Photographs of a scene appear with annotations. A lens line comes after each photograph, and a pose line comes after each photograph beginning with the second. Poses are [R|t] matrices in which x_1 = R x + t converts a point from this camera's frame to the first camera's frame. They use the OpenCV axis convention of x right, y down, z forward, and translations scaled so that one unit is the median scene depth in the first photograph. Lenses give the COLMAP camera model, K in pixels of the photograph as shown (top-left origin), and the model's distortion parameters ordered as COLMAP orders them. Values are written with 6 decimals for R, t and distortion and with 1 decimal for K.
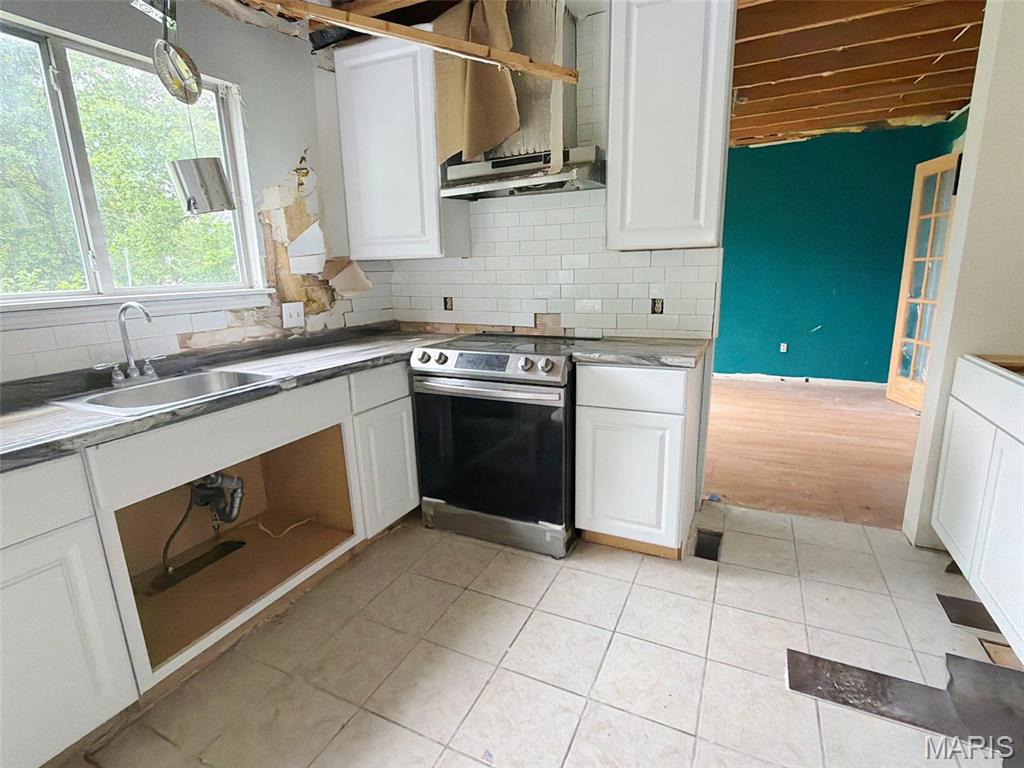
lens RADIAL K [[494.8, 0, 511.8], [0, 494.8, 381.8], [0, 0, 1]] dist [0.000218, -0.000073]
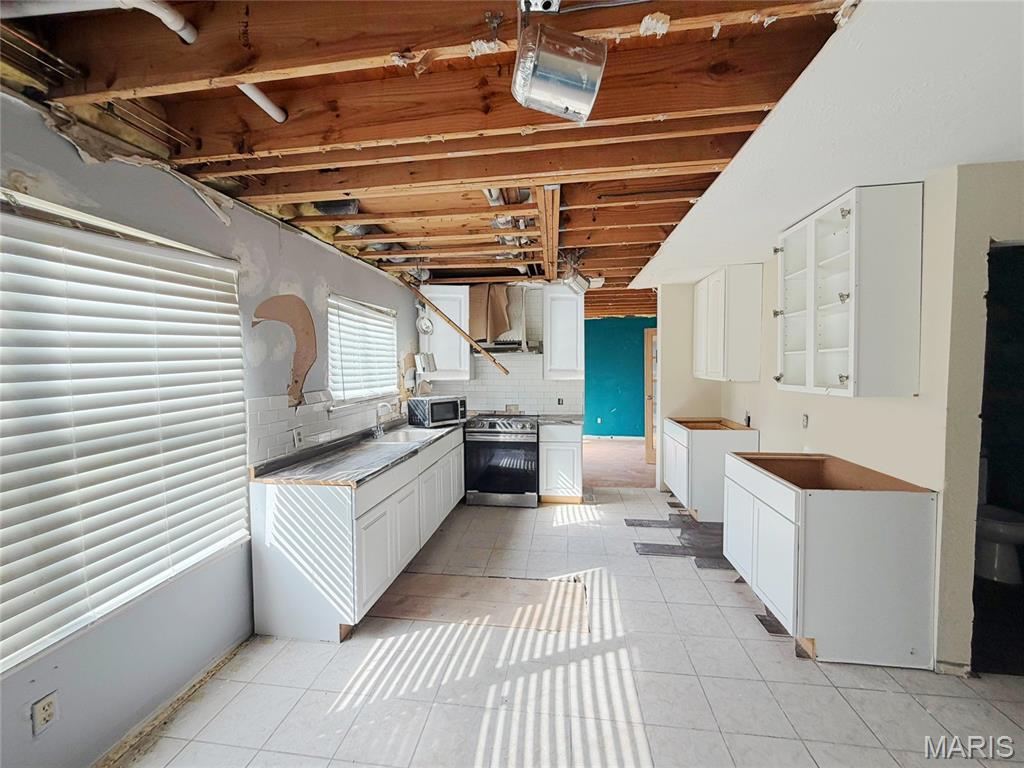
lens RADIAL K [[409.8, 0, 509.2], [0, 409.8, 380.9], [0, 0, 1]] dist [-0.002066, 0.001032]
pose [[0.949569, 0.006019, 0.313501, -0.559013], [0.052919, 0.982398, -0.179149, 0.091245], [-0.309060, 0.186705, 0.932536, -0.785938]]
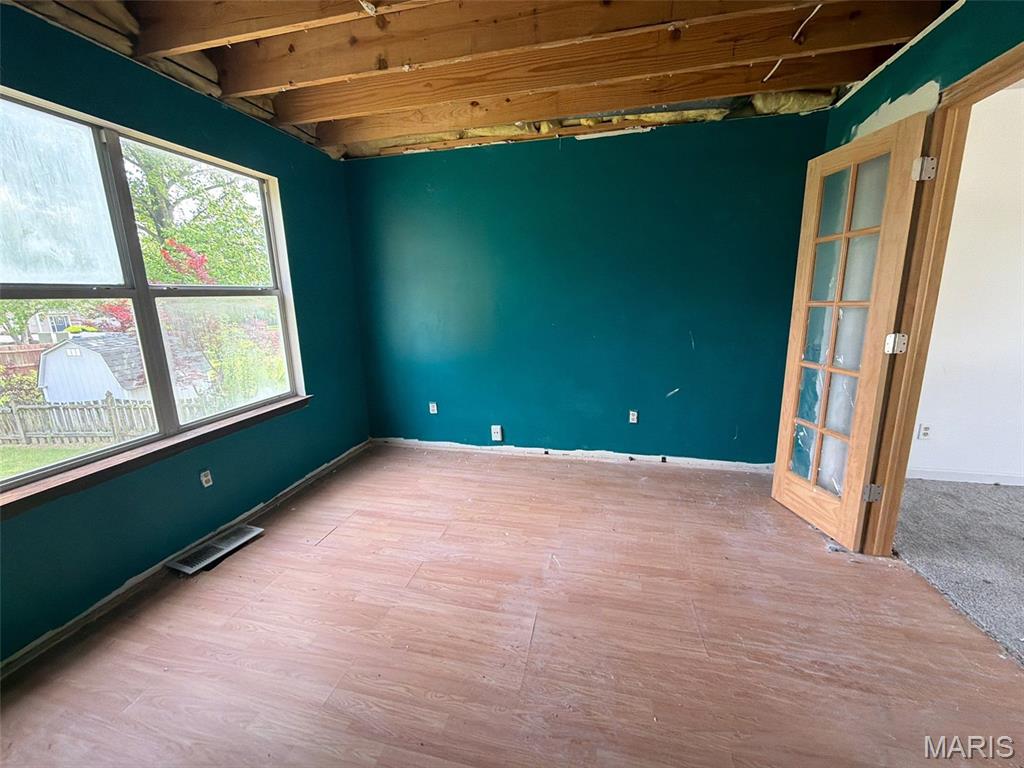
lens RADIAL K [[409.8, 0, 509.5], [0, 409.8, 381.5], [0, 0, 1]] dist [-0.002066, 0.001032]
pose [[0.976128, -0.037524, 0.213930, 0.514728], [0.041831, 0.999002, -0.015641, -0.260094], [-0.213129, 0.024216, 0.976724, 0.946411]]
